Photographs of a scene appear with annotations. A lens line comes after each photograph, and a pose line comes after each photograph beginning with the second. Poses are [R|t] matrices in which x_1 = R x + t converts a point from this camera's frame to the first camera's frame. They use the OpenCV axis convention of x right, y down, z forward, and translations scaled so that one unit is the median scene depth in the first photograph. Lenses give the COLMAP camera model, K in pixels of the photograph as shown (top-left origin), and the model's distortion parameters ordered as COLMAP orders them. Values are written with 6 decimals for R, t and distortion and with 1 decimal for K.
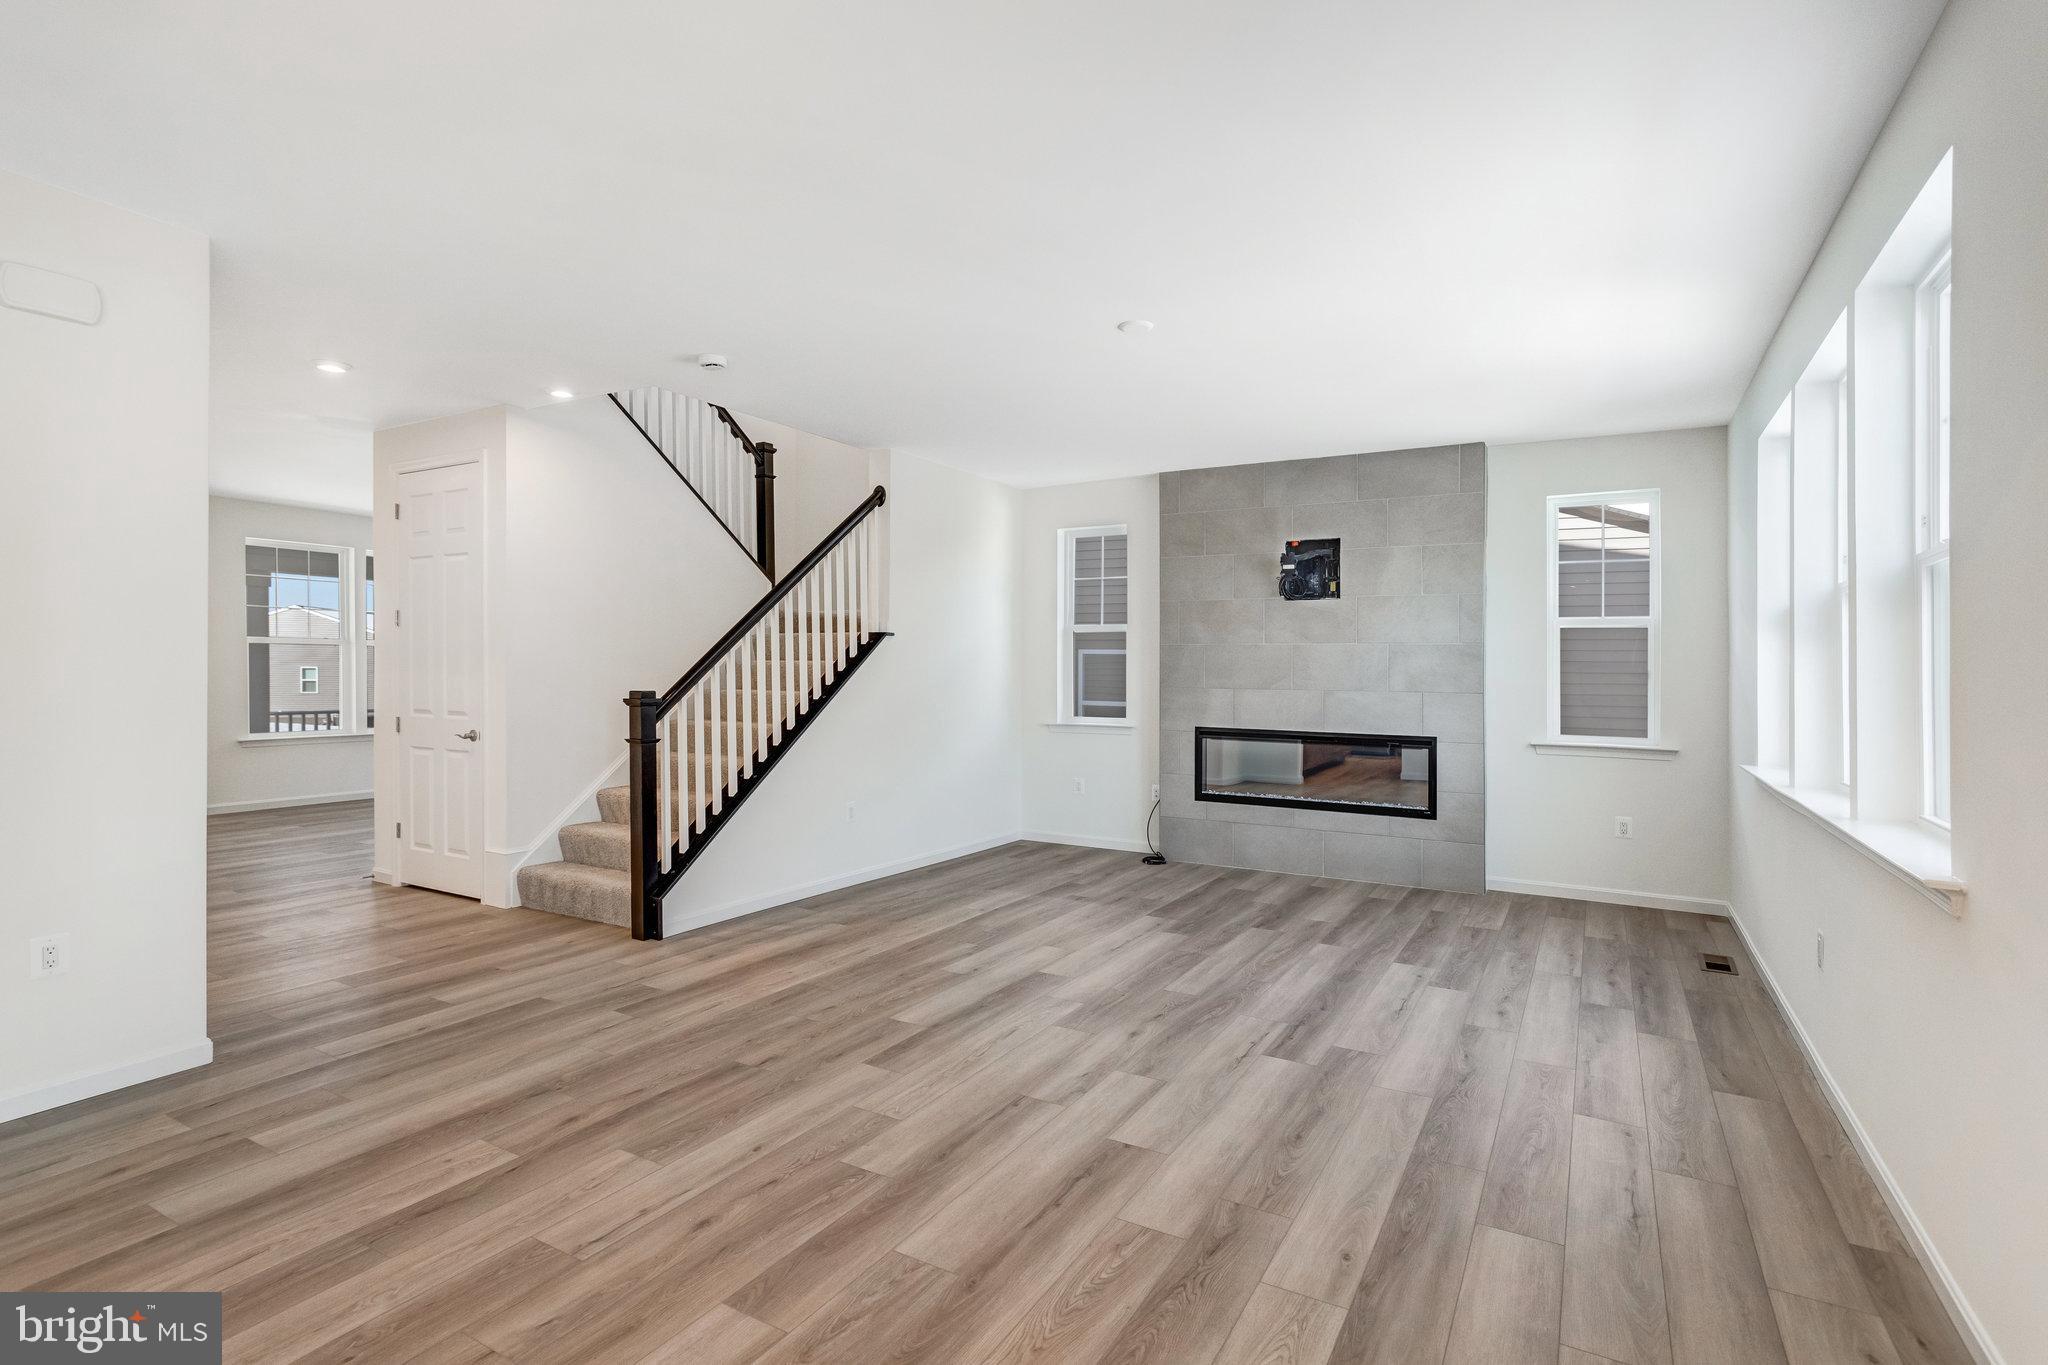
lens RADIAL K [[1011.2, 0, 1024.0], [0, 1011.2, 682.5], [0, 0, 1]] dist [-0.000753, 0.000226]
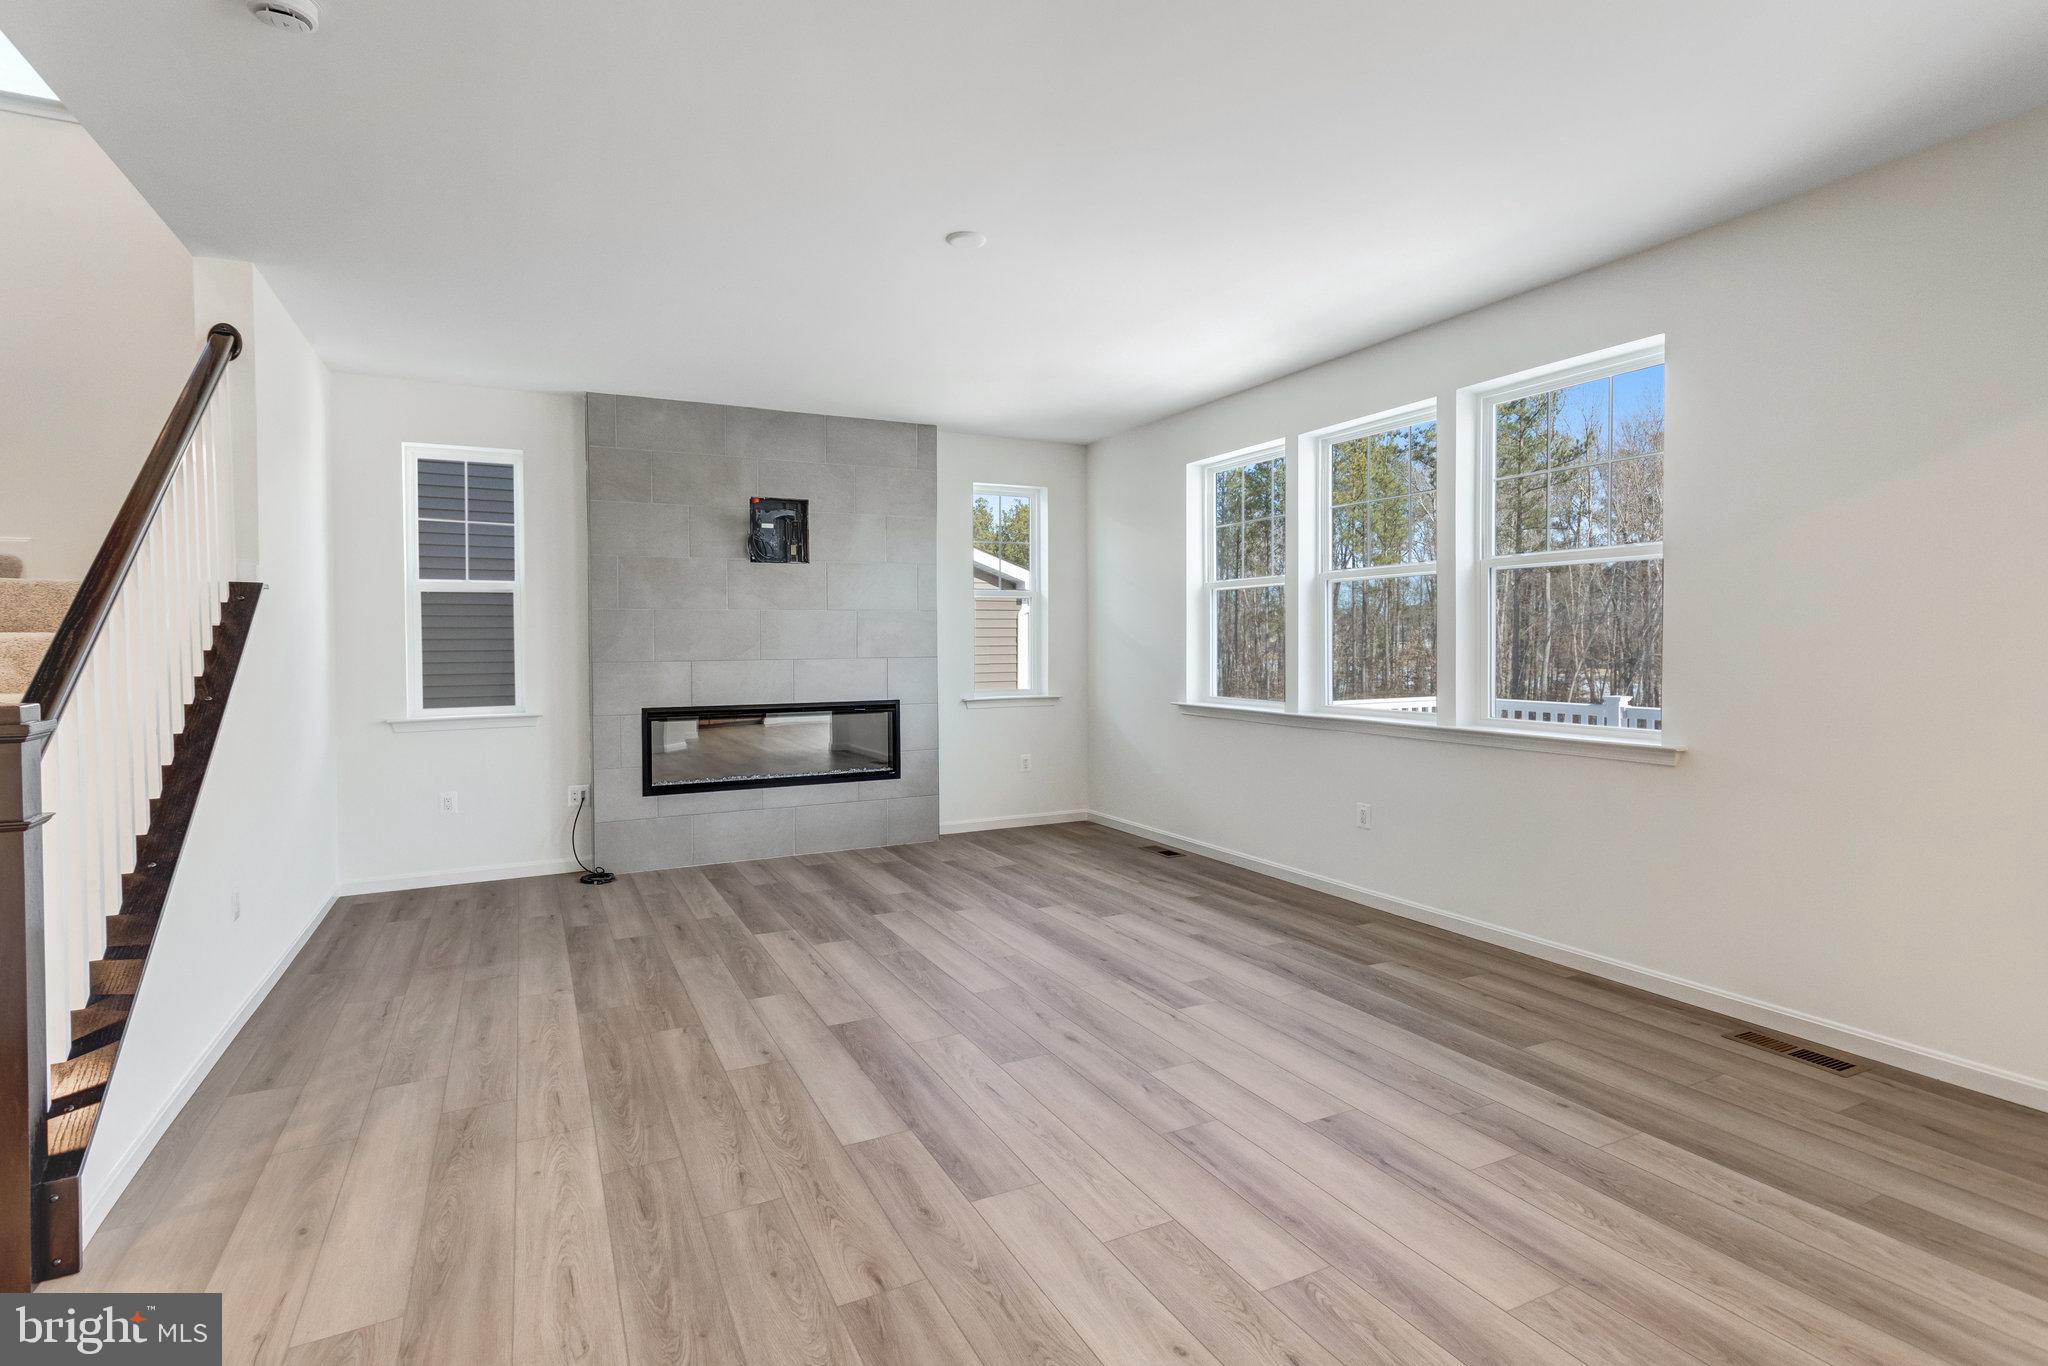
lens RADIAL K [[1000.1, 0, 1018.4], [0, 1000.1, 658.6], [0, 0, 1]] dist [0.015842, 0.000026]
pose [[0.546717, -0.029240, 0.836807, -0.523674], [0.024076, 0.999526, 0.019196, -0.007781], [-0.836971, 0.009653, 0.547162, 0.434952]]
